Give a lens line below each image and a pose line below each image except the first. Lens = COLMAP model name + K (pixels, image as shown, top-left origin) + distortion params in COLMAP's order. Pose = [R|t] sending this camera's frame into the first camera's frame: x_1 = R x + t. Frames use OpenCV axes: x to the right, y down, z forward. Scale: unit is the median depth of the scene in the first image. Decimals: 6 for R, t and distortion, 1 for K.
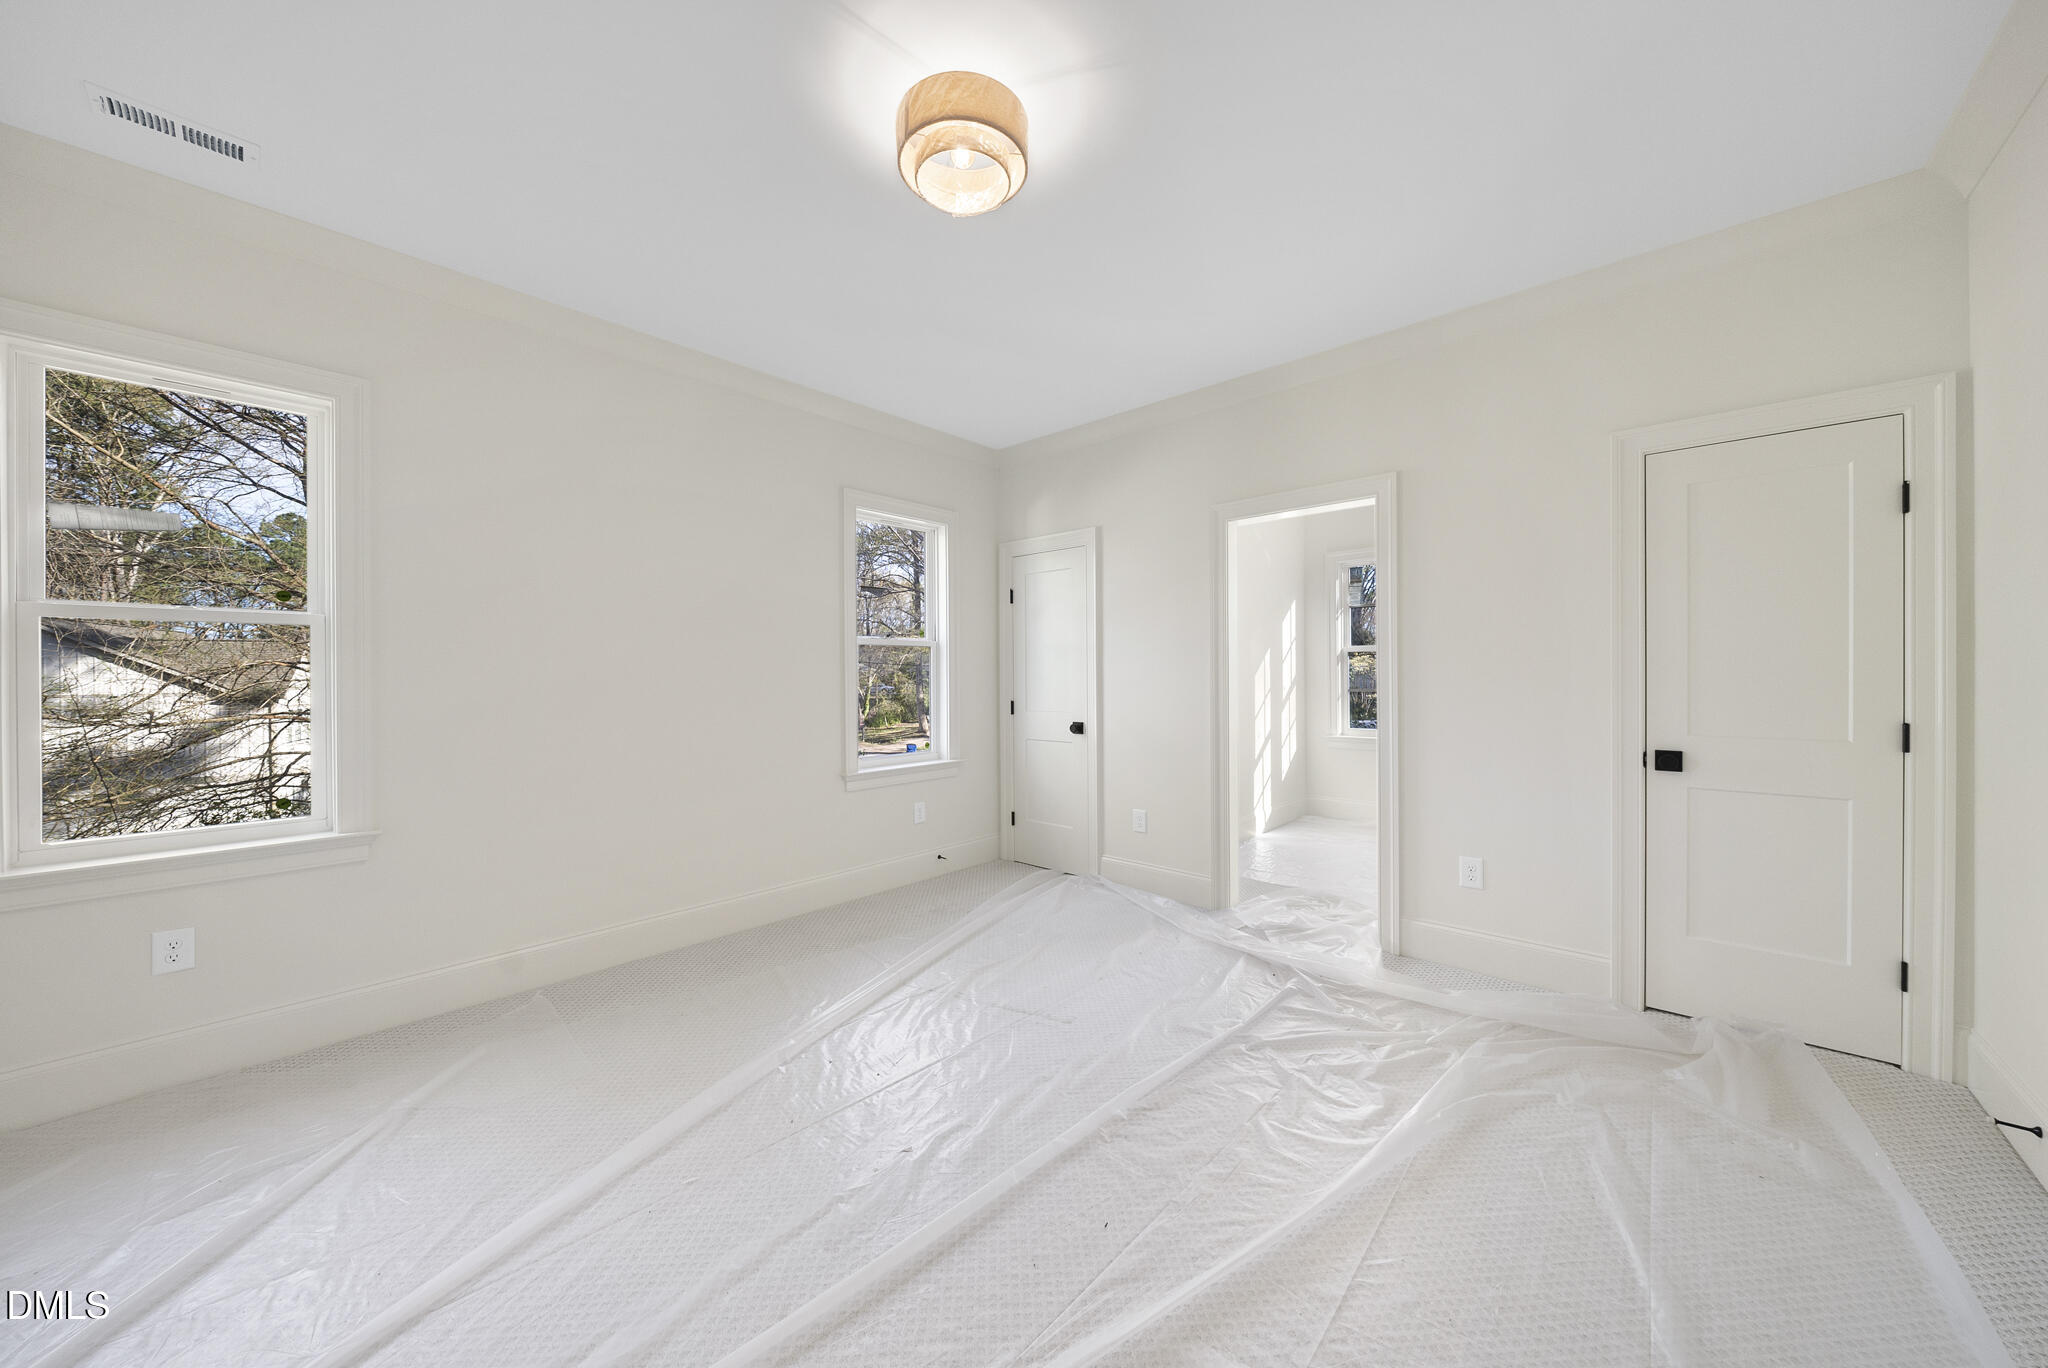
lens RADIAL K [[707.2, 0, 1025.5], [0, 707.2, 681.3], [0, 0, 1]] dist [-0.008396, -0.000119]
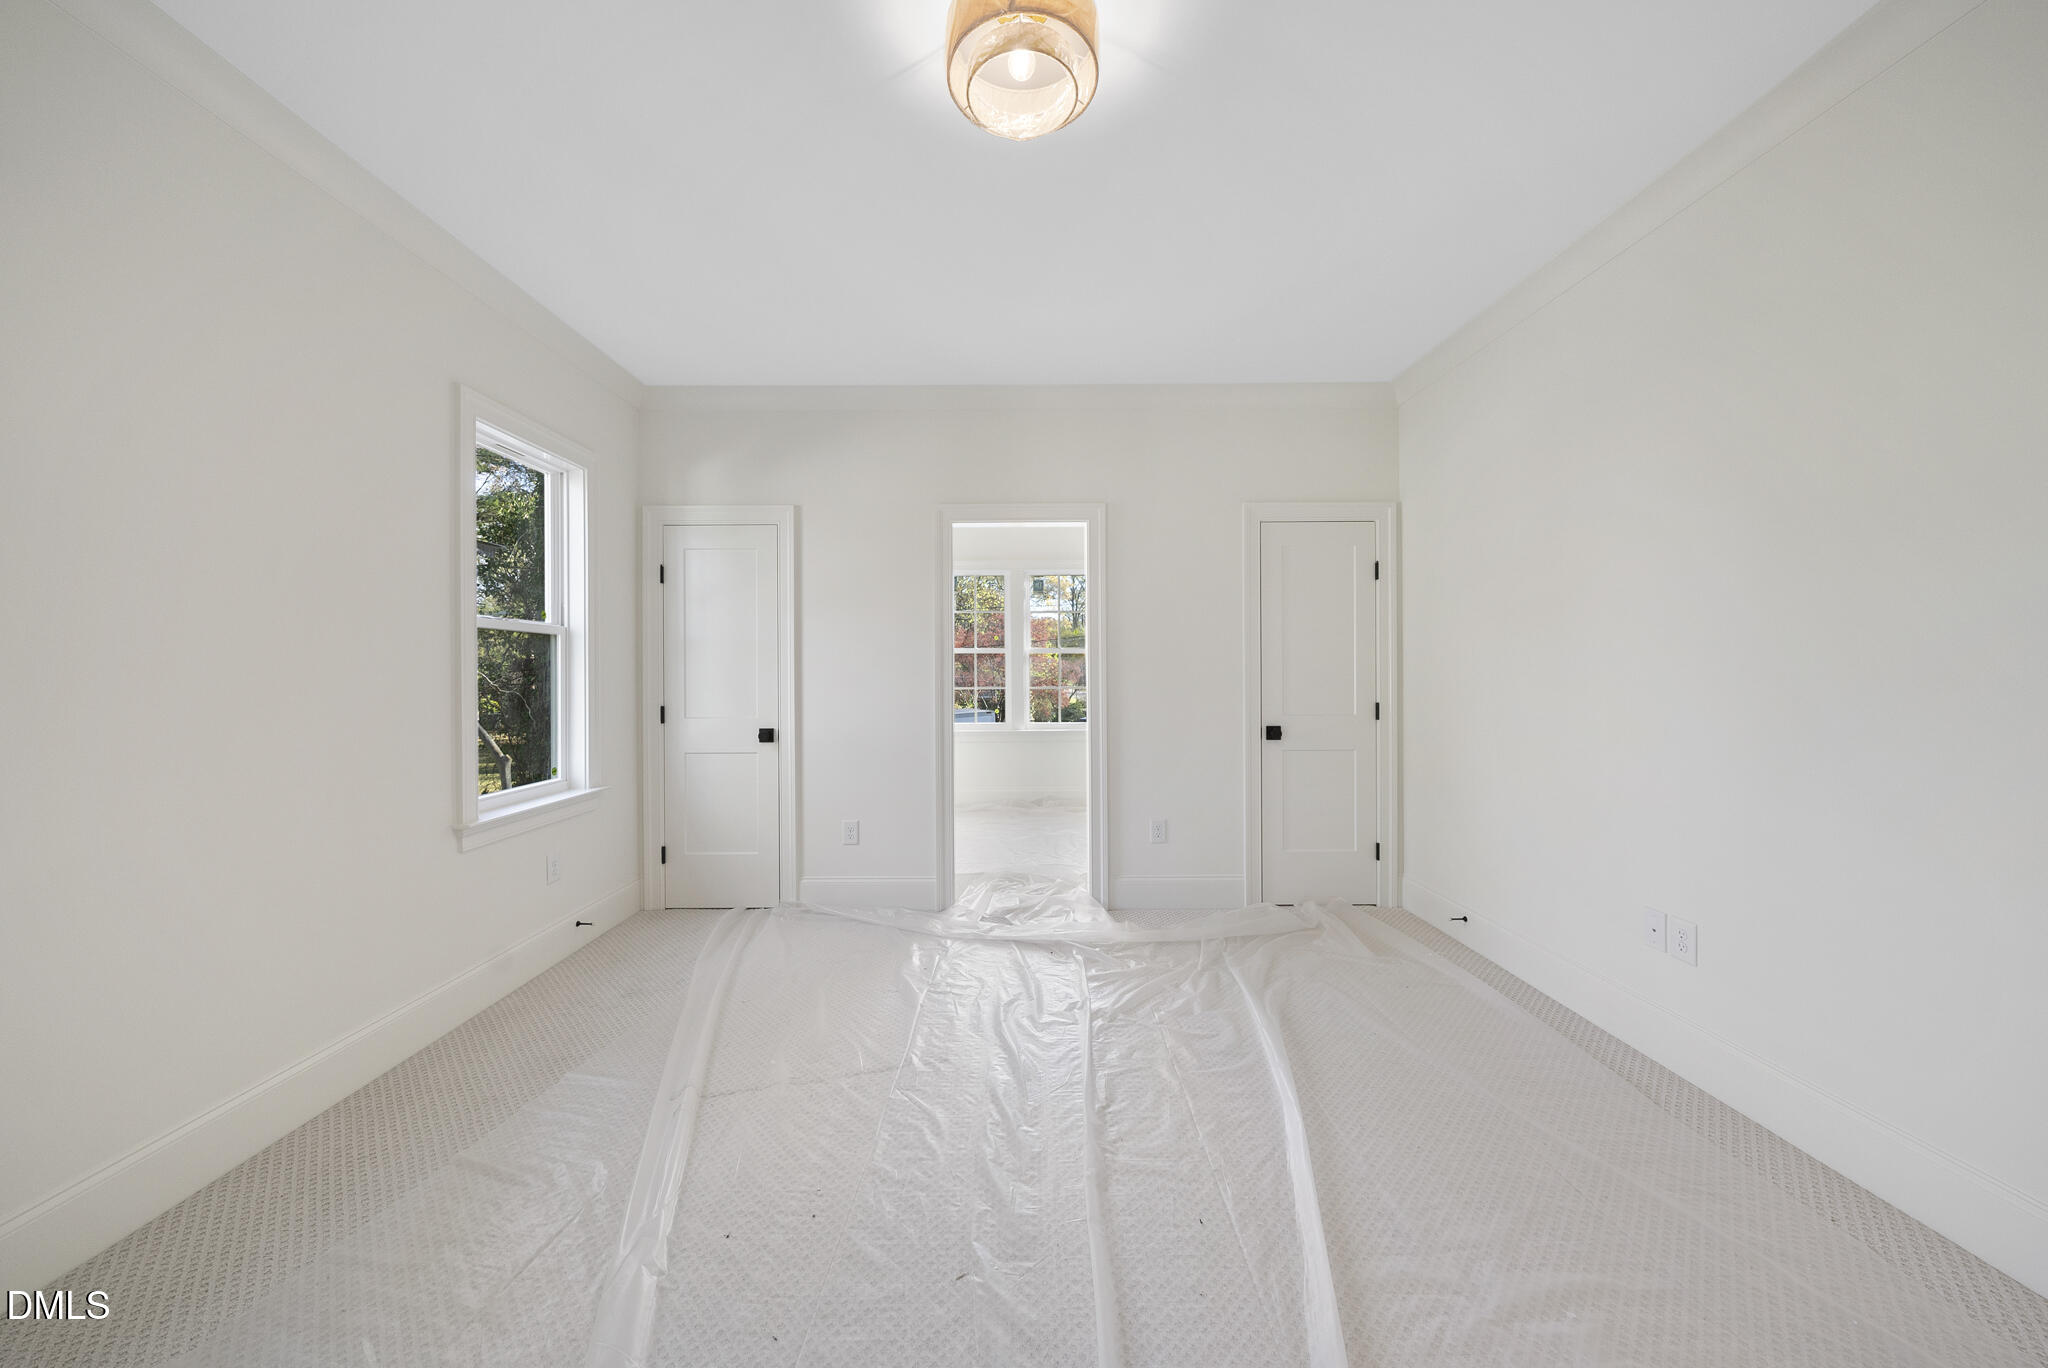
lens RADIAL K [[707.2, 0, 1026.1], [0, 707.2, 675.0], [0, 0, 1]] dist [-0.008396, -0.000119]
pose [[0.738796, 0.000364, 0.673929, -0.338875], [0.004735, 0.999972, -0.005731, -0.001351], [-0.673913, 0.007425, 0.738774, 0.190863]]
